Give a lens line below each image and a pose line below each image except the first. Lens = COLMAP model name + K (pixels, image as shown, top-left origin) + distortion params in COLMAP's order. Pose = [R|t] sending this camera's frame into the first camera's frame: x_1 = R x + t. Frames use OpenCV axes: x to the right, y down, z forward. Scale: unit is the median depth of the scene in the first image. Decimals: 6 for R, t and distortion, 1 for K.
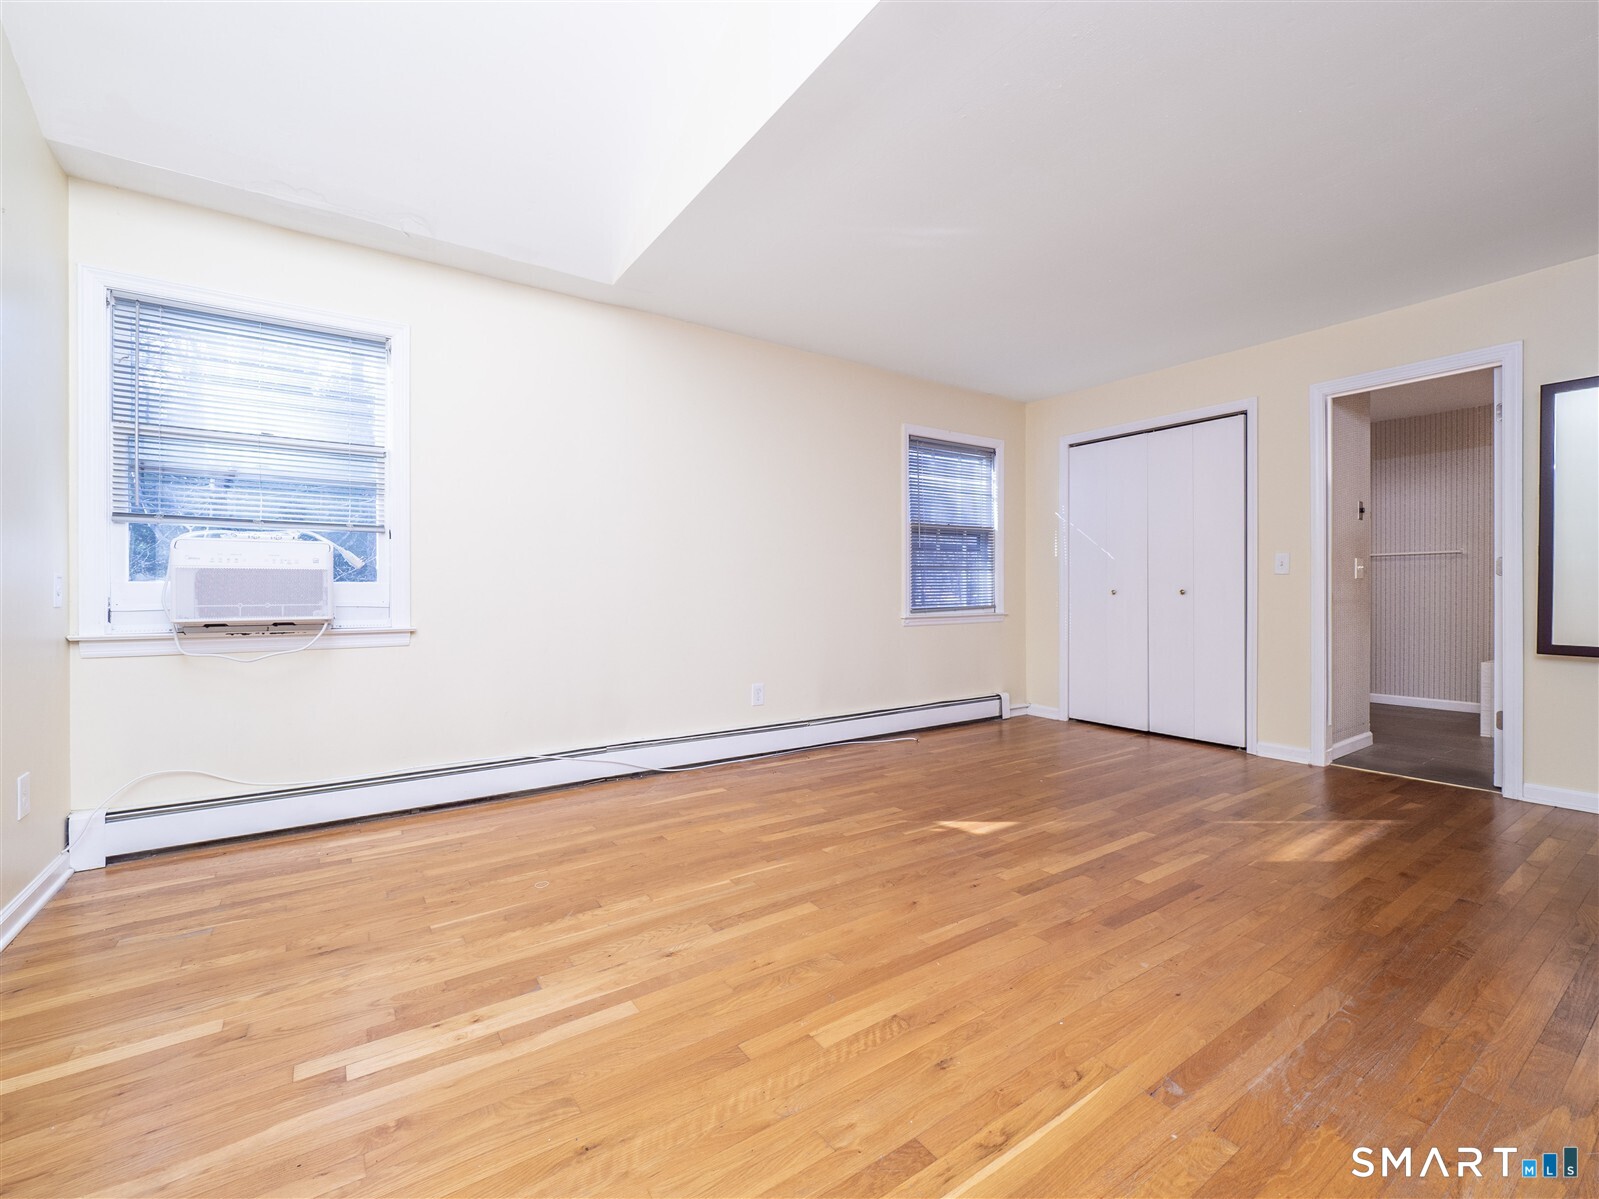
lens RADIAL K [[684.3, 0, 793.1], [0, 684.3, 594.2], [0, 0, 1]] dist [-0.000324, -0.000705]
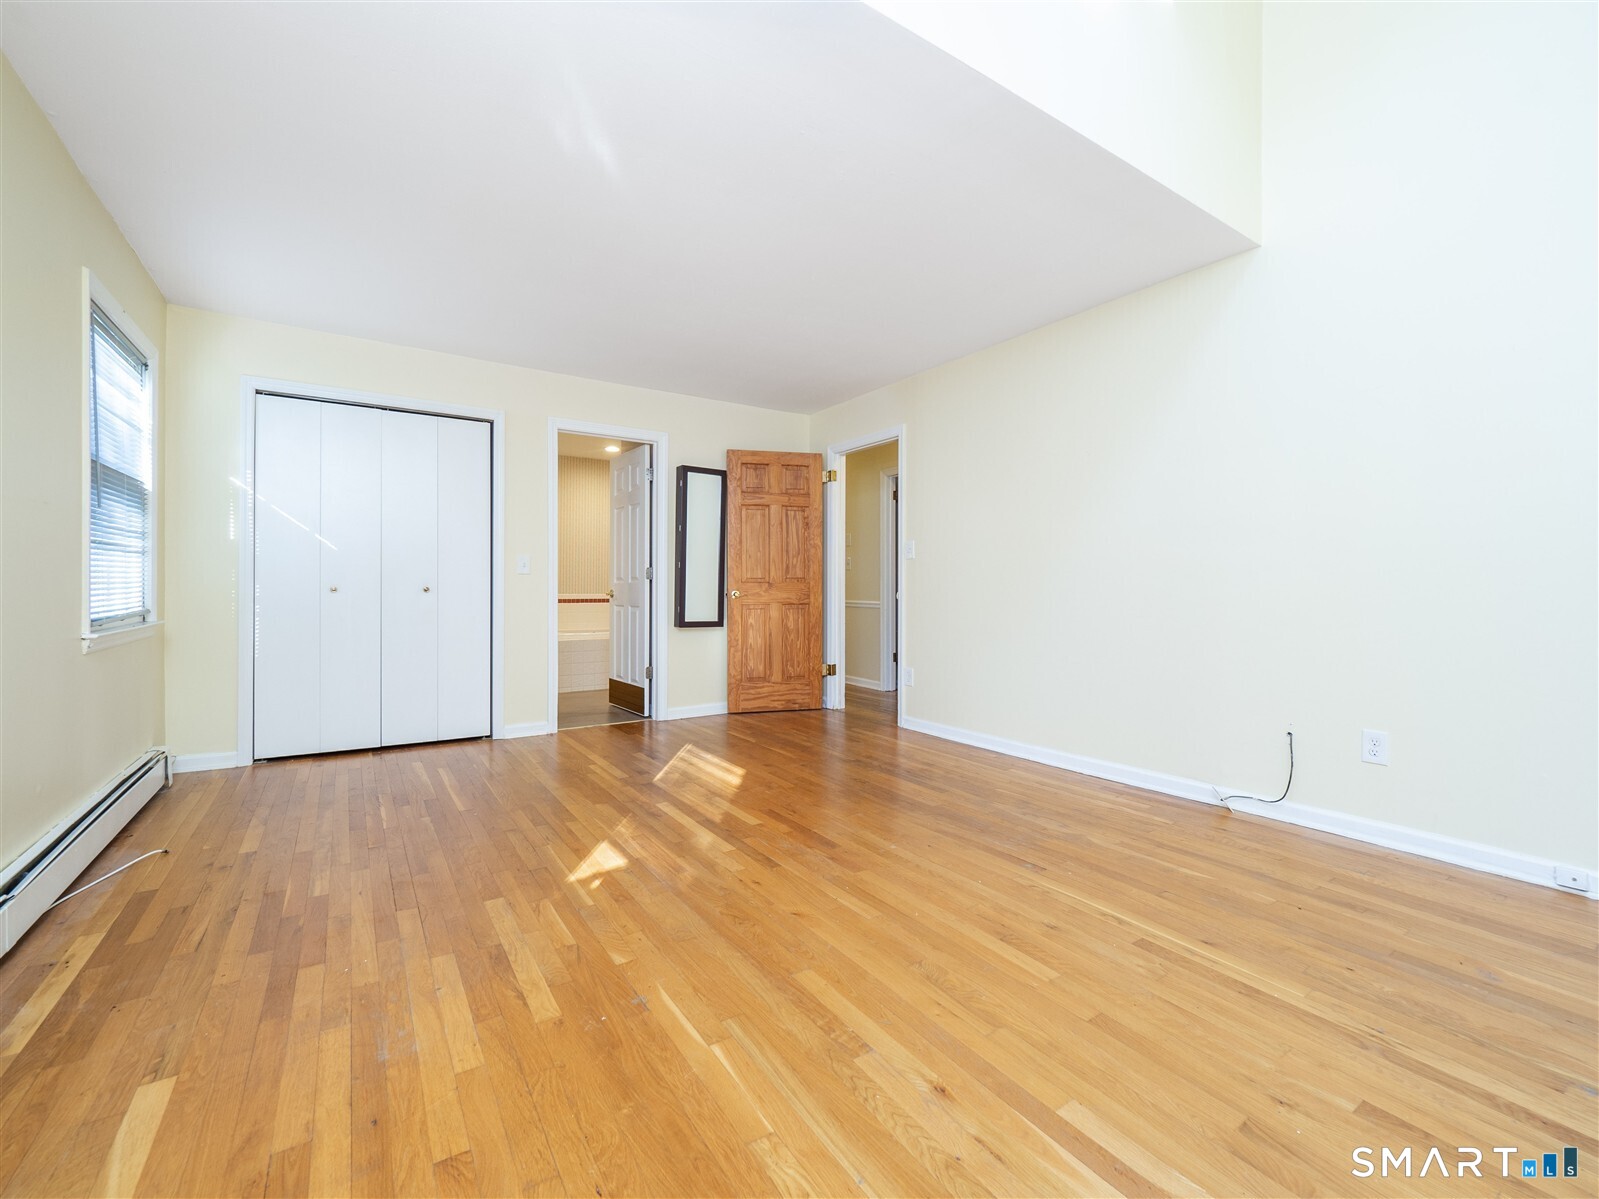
lens RADIAL K [[684.3, 0, 793.2], [0, 684.3, 592.0], [0, 0, 1]] dist [-0.000324, -0.000705]
pose [[0.021255, -0.007465, 0.999746, -0.609018], [0.001457, 0.999971, 0.007436, -0.009476], [-0.999773, 0.001299, 0.021265, 0.759484]]
